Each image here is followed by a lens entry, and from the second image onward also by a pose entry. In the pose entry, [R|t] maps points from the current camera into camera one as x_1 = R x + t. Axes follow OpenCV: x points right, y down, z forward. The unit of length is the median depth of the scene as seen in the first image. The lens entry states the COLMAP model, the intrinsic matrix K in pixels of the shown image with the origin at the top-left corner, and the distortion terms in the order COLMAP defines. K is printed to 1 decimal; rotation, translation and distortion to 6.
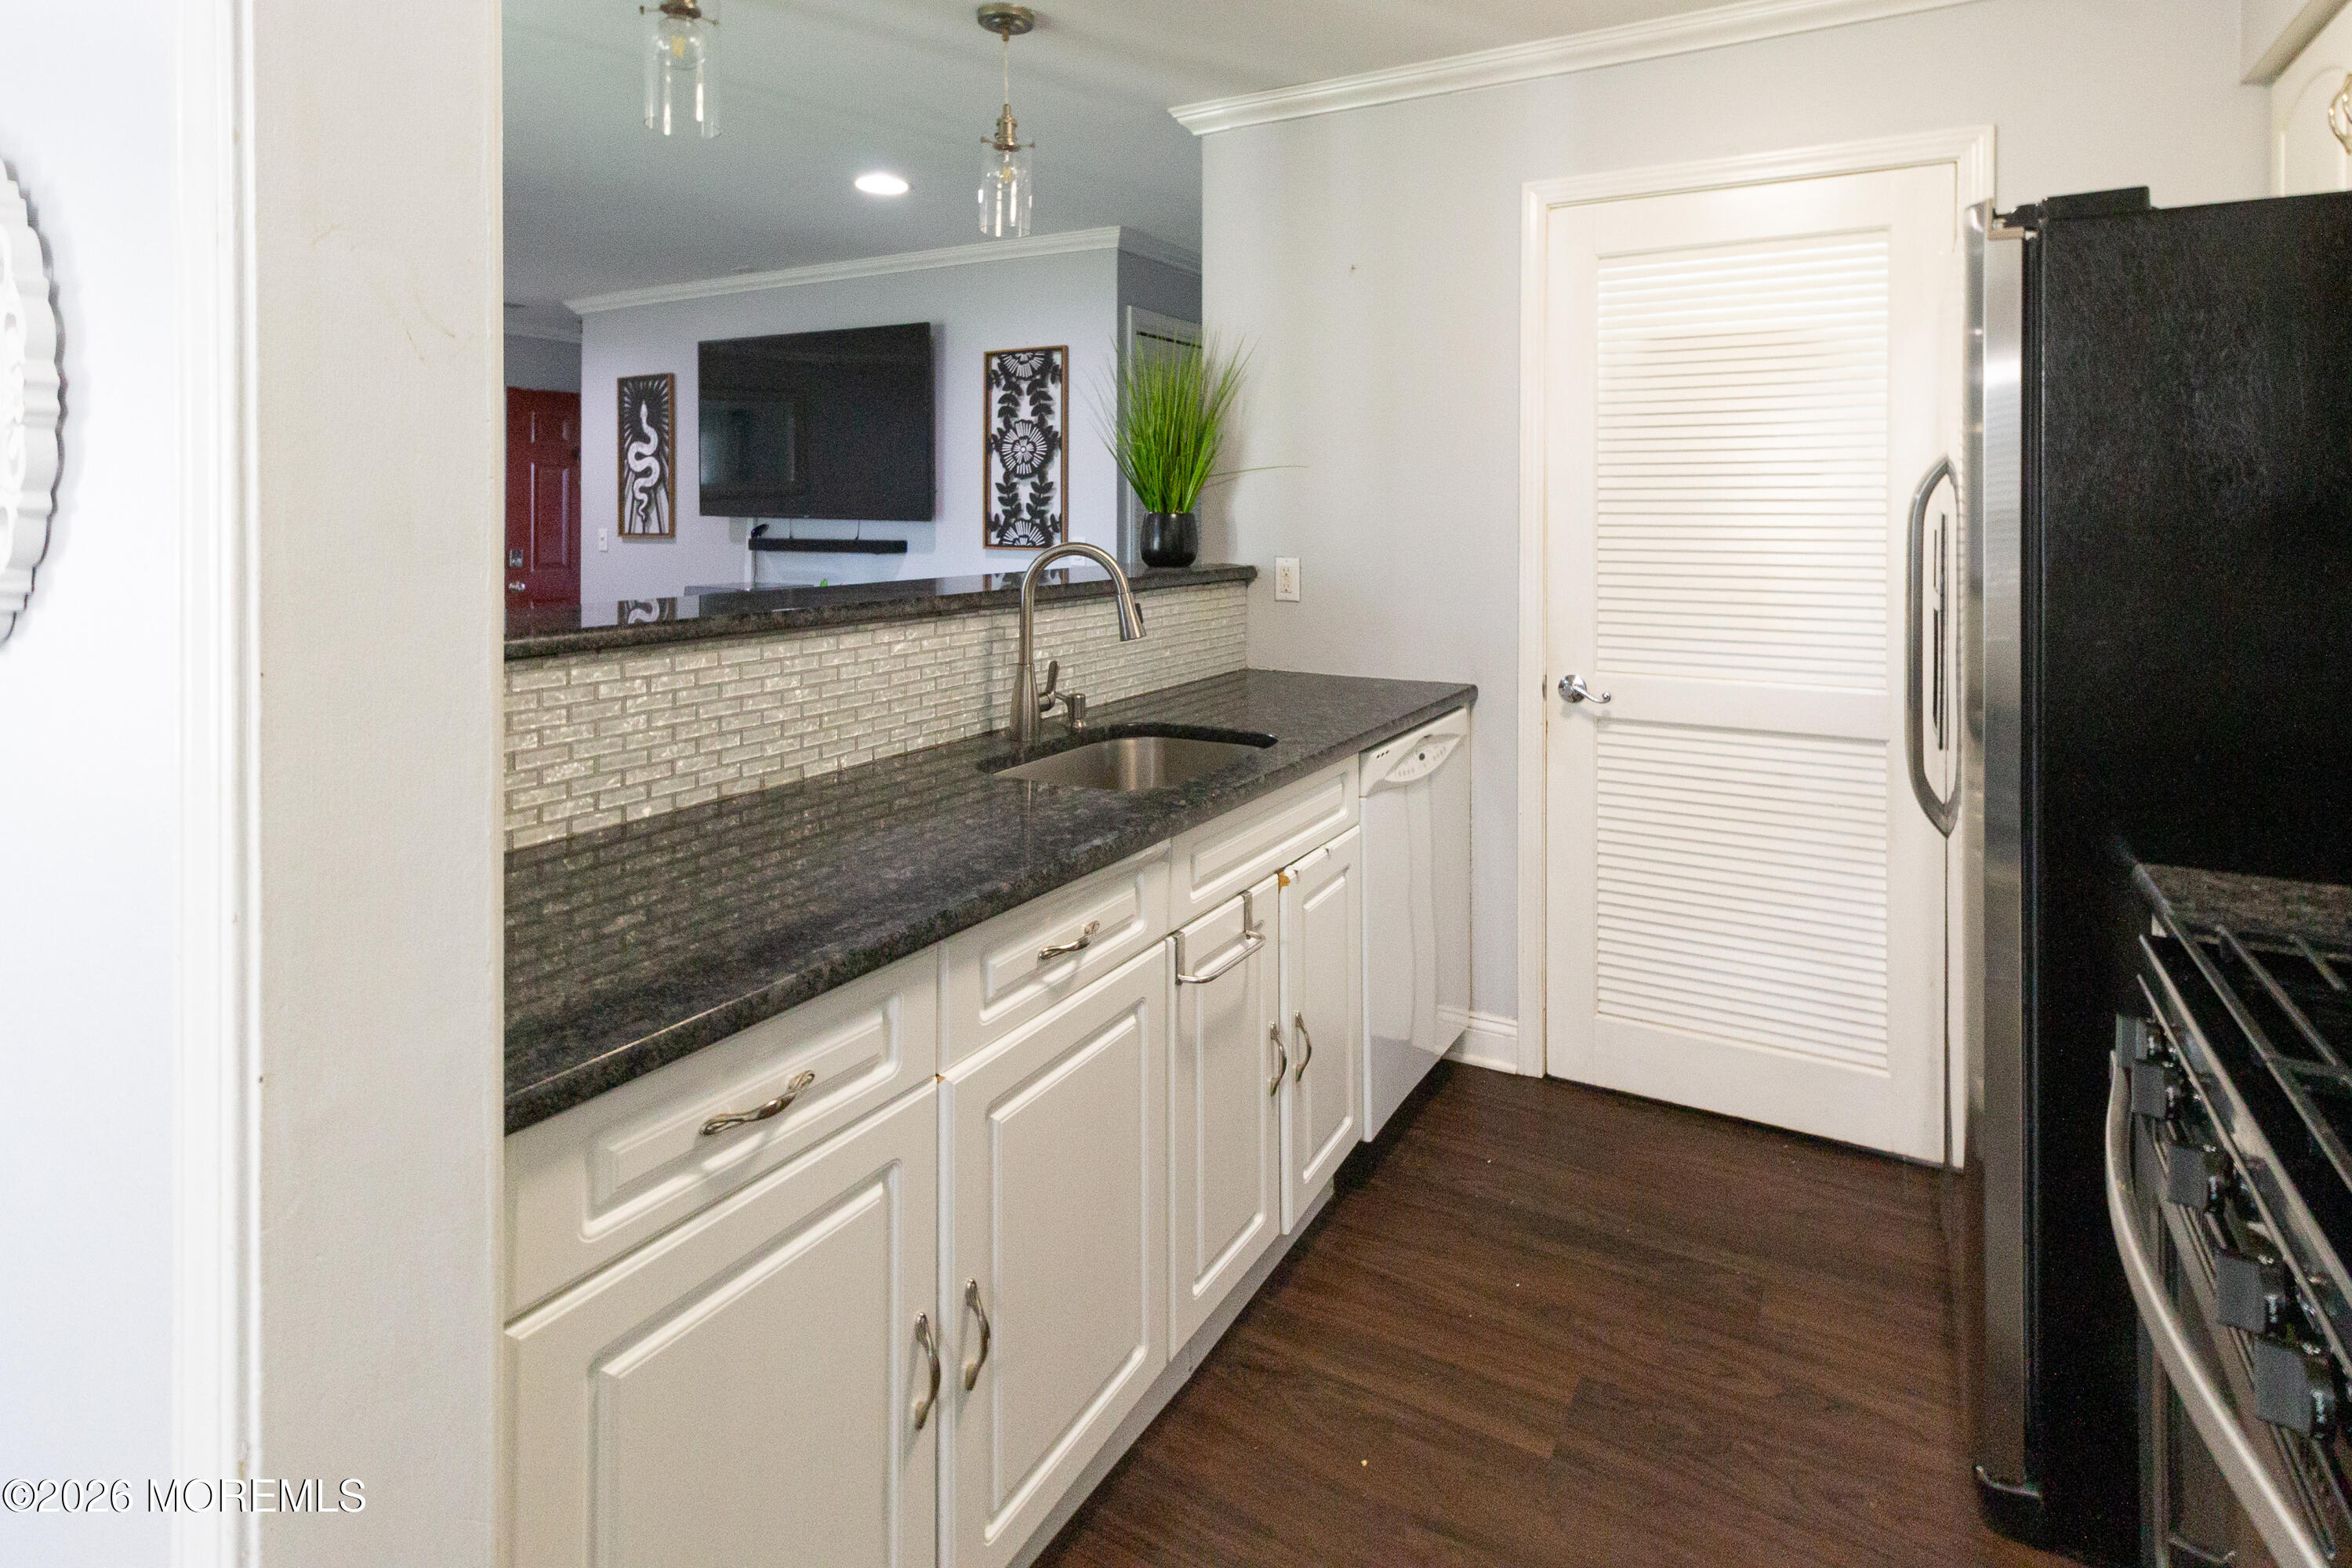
lens RADIAL K [[1127.1, 0, 1280.6], [0, 1127.1, 490.0], [0, 0, 1]] dist [0.009578, -0.000695]
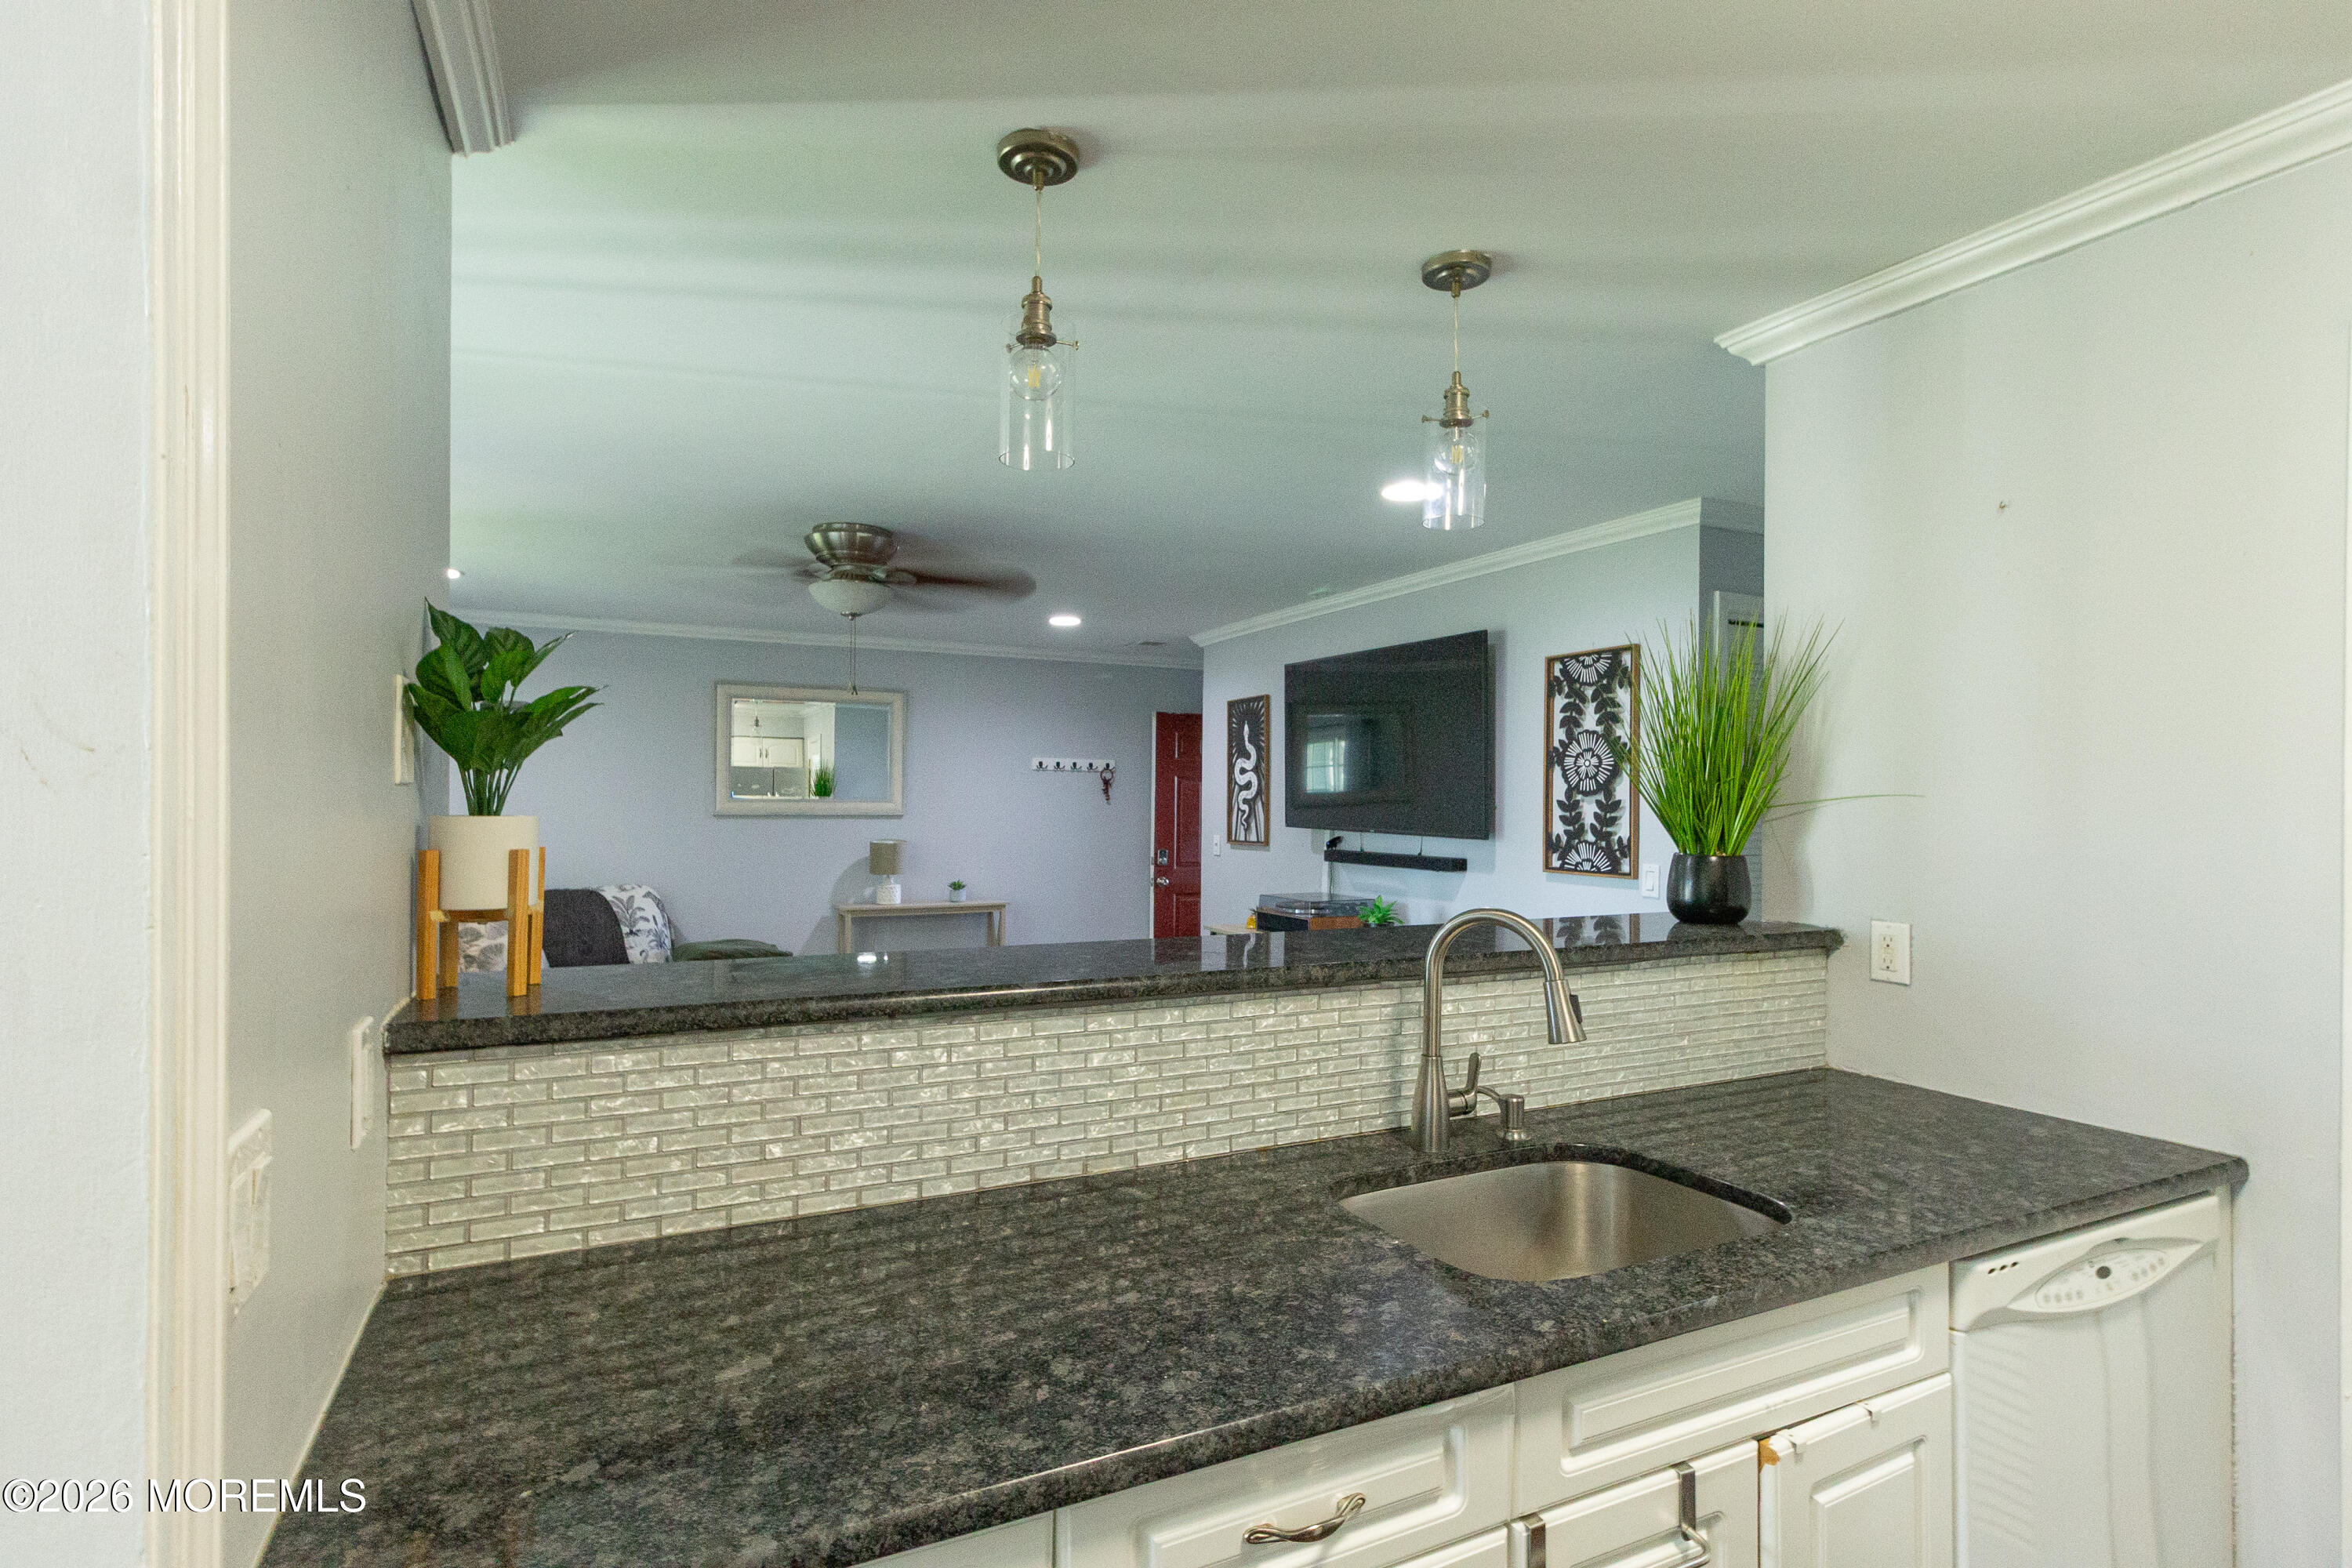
lens RADIAL K [[1127.1, 0, 1177.8], [0, 1127.1, 783.6], [0, 0, 1]] dist [0.009578, -0.000695]
pose [[0.808444, 0.001190, -0.588572, 0.036618], [-0.006325, 0.999958, -0.006665, -0.011904], [0.588539, 0.009111, 0.808418, 0.085818]]
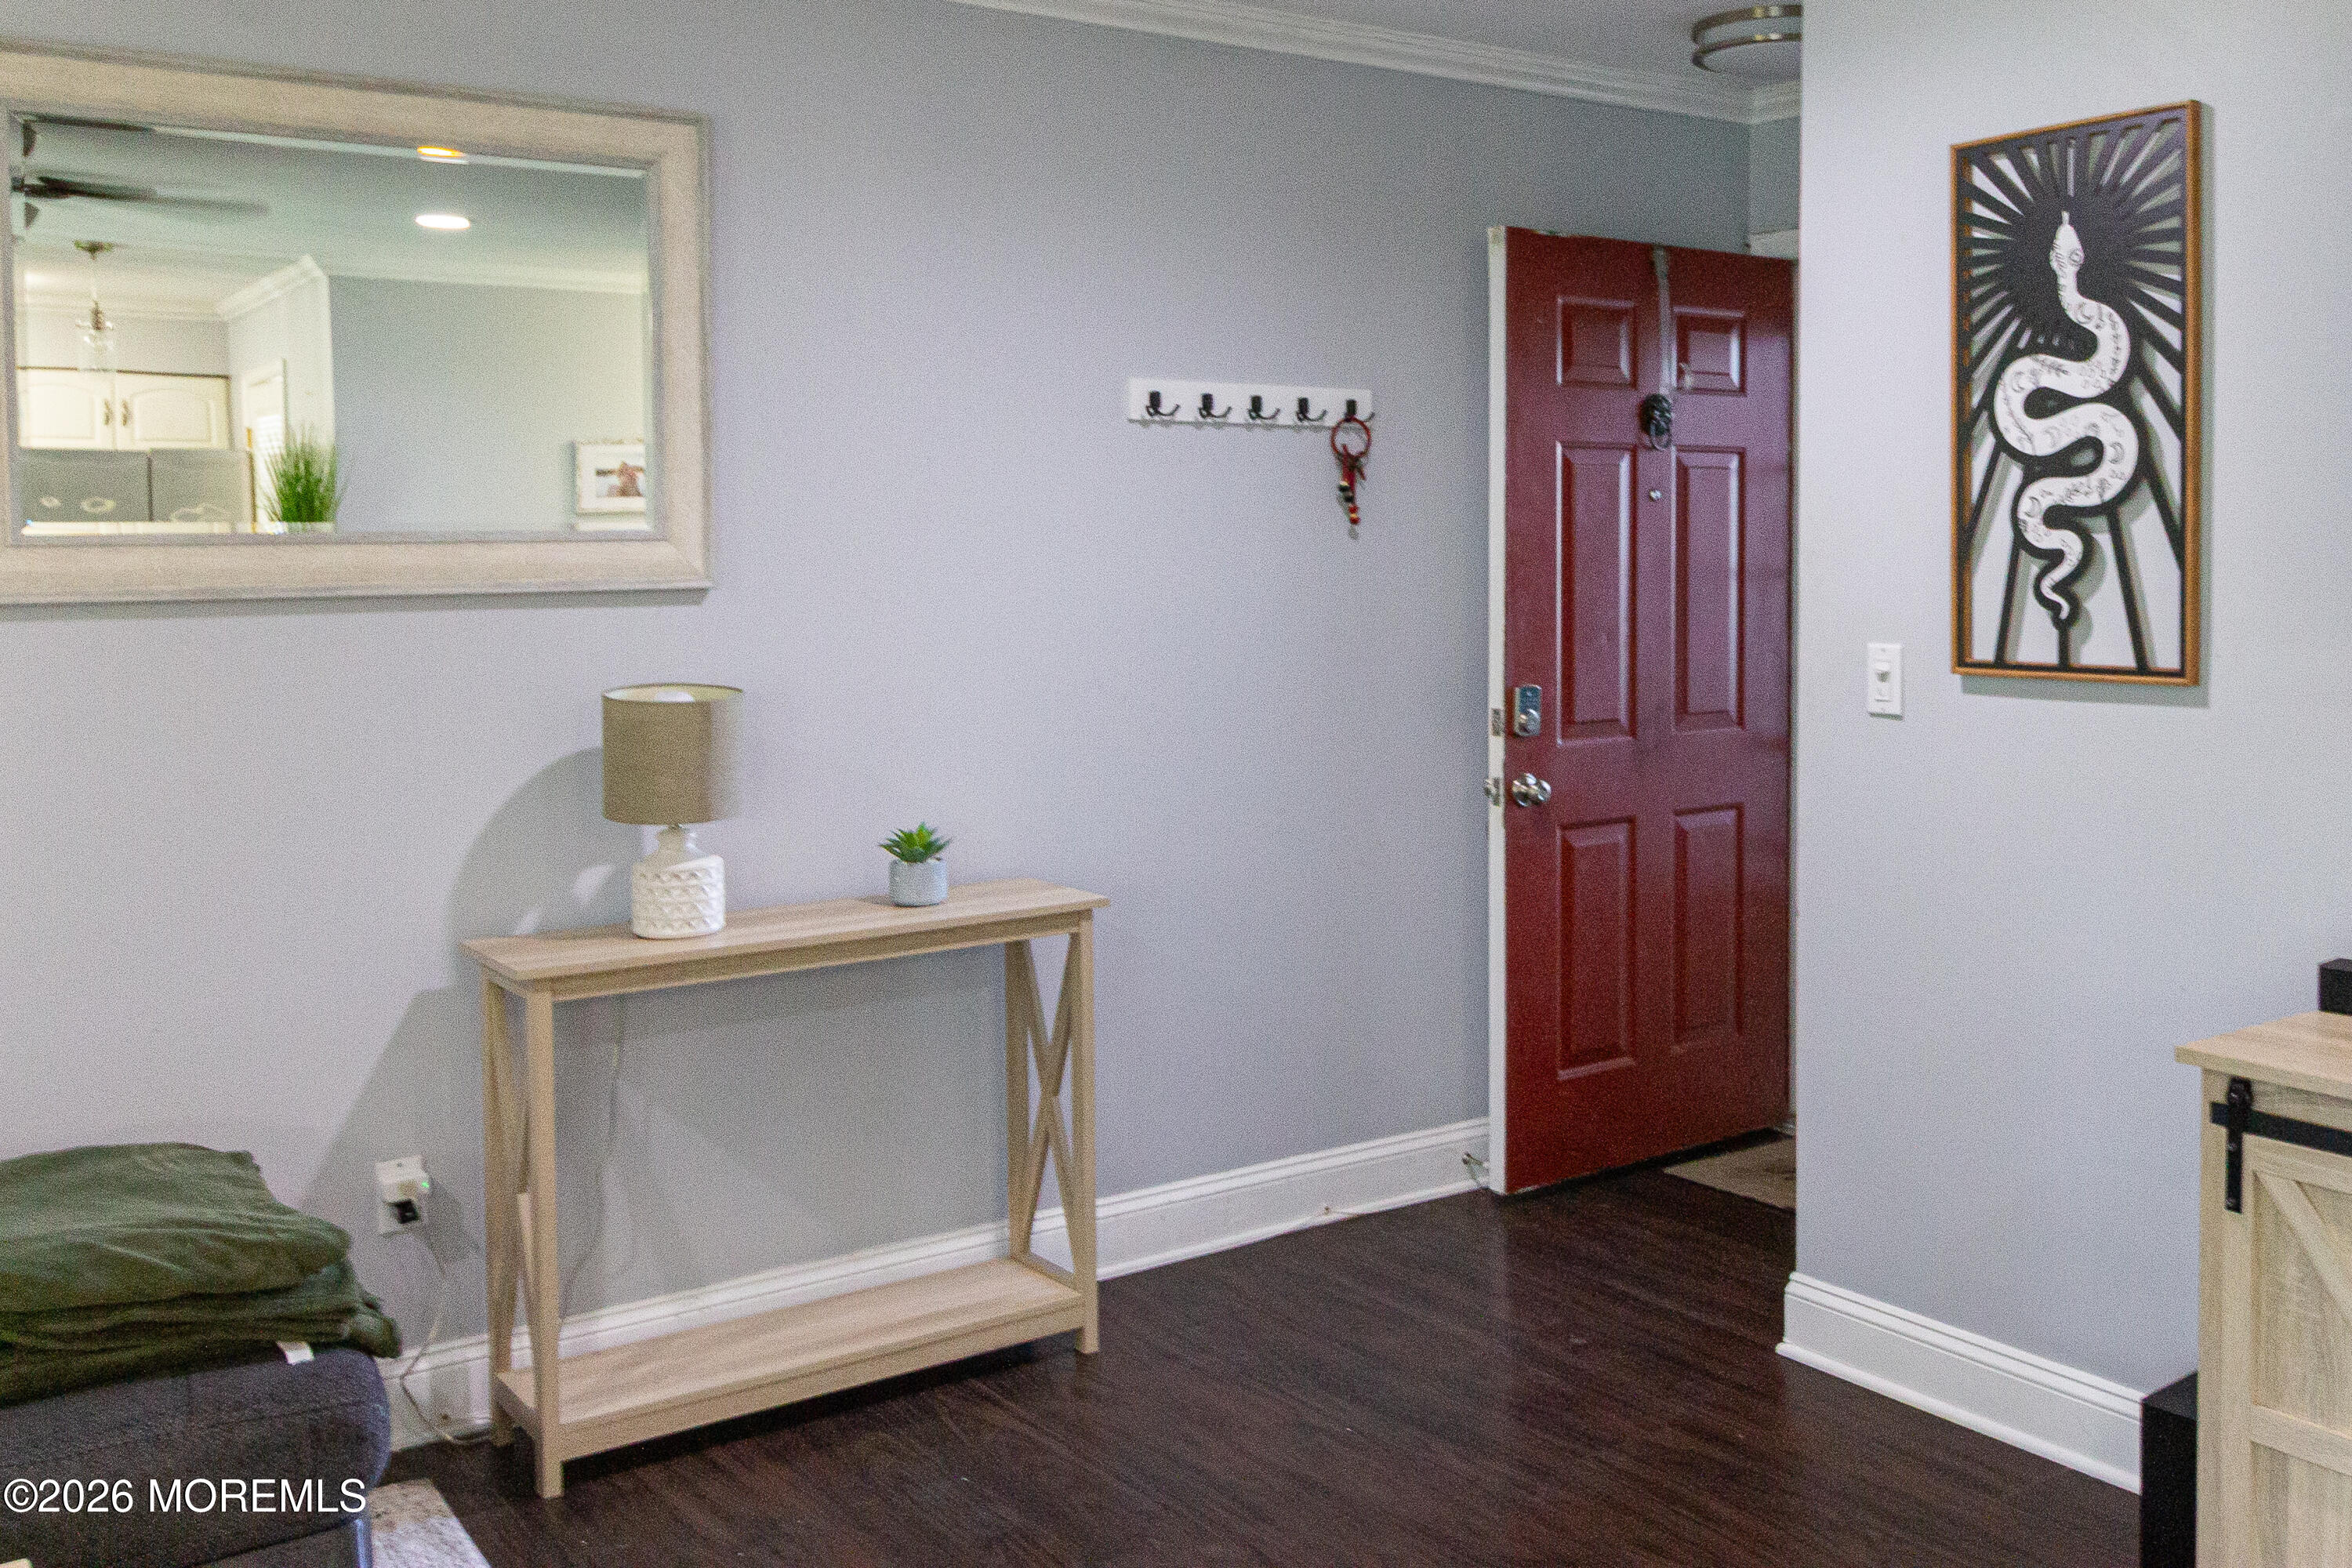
lens RADIAL K [[2194.6, 0, 1228.5], [0, 2194.6, 622.8], [0, 0, 1]] dist [-0.009177, 0.000000]
pose [[0.875197, 0.017256, -0.483459, -0.573960], [0.009169, 0.998592, 0.052241, -0.005296], [0.483680, -0.050154, 0.873807, 0.474086]]
